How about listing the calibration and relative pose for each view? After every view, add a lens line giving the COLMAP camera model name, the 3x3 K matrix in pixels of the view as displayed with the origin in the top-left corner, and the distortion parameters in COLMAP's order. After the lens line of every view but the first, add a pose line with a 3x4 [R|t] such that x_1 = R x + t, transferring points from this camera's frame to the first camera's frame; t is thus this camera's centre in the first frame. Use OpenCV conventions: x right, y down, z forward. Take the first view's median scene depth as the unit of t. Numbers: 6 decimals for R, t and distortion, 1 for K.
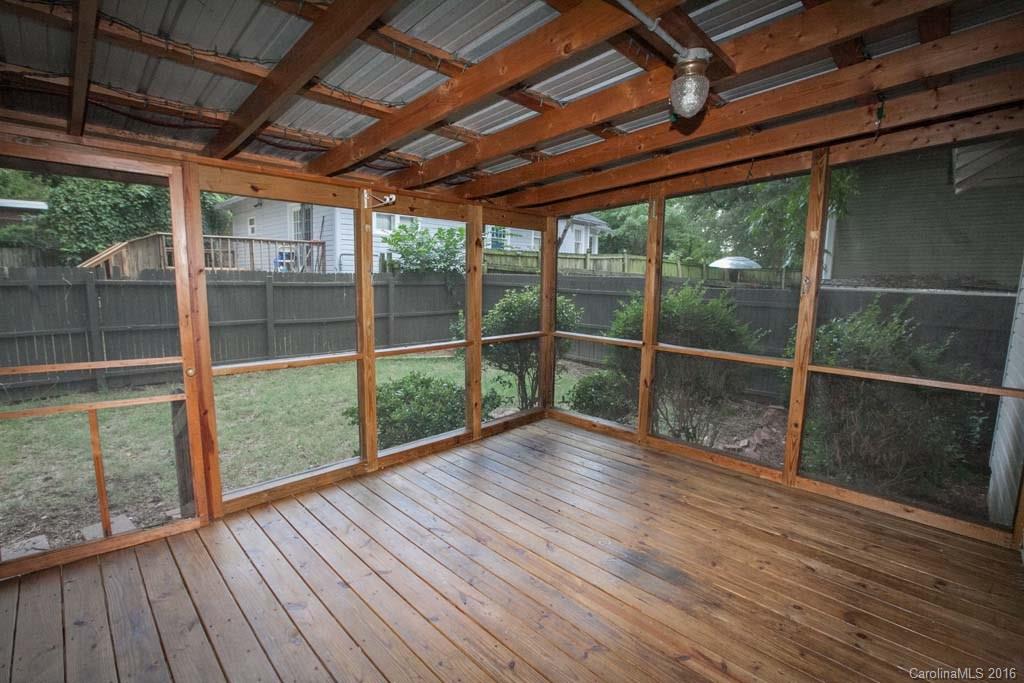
lens RADIAL K [[460.6, 0, 512.0], [0, 460.6, 341.5], [0, 0, 1]] dist [-0.061466, 0.019408]
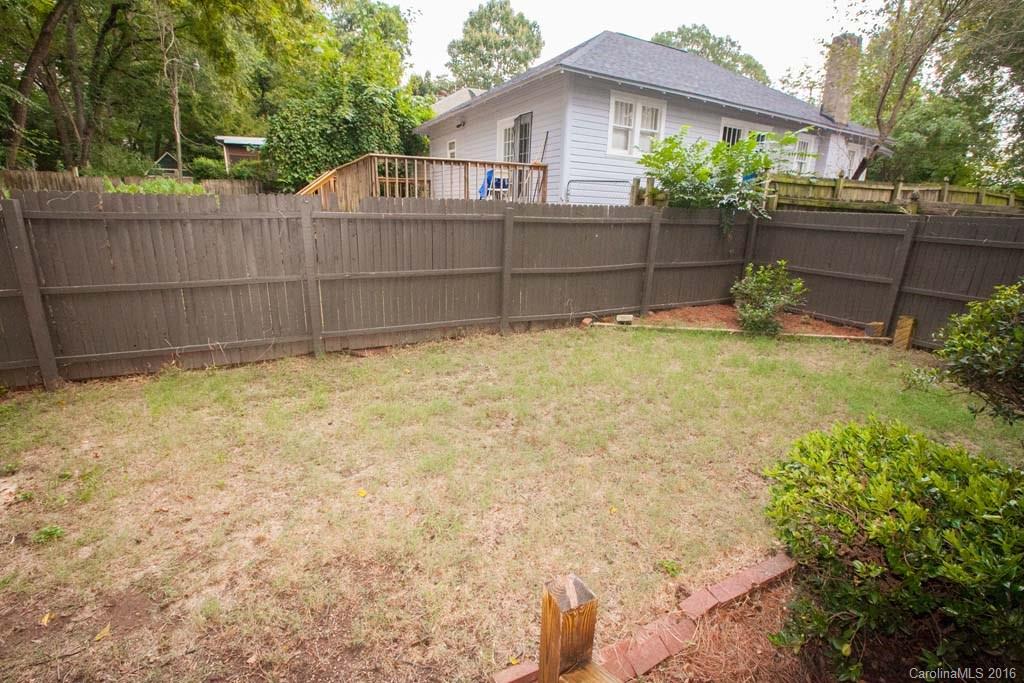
lens RADIAL K [[460.6, 0, 512.0], [0, 460.6, 341.5], [0, 0, 1]] dist [-0.061466, 0.019408]
pose [[0.944386, 0.094726, -0.314901, -0.188191], [-0.050496, 0.988028, 0.145775, -0.026949], [0.324940, -0.121767, 0.937863, 0.191012]]
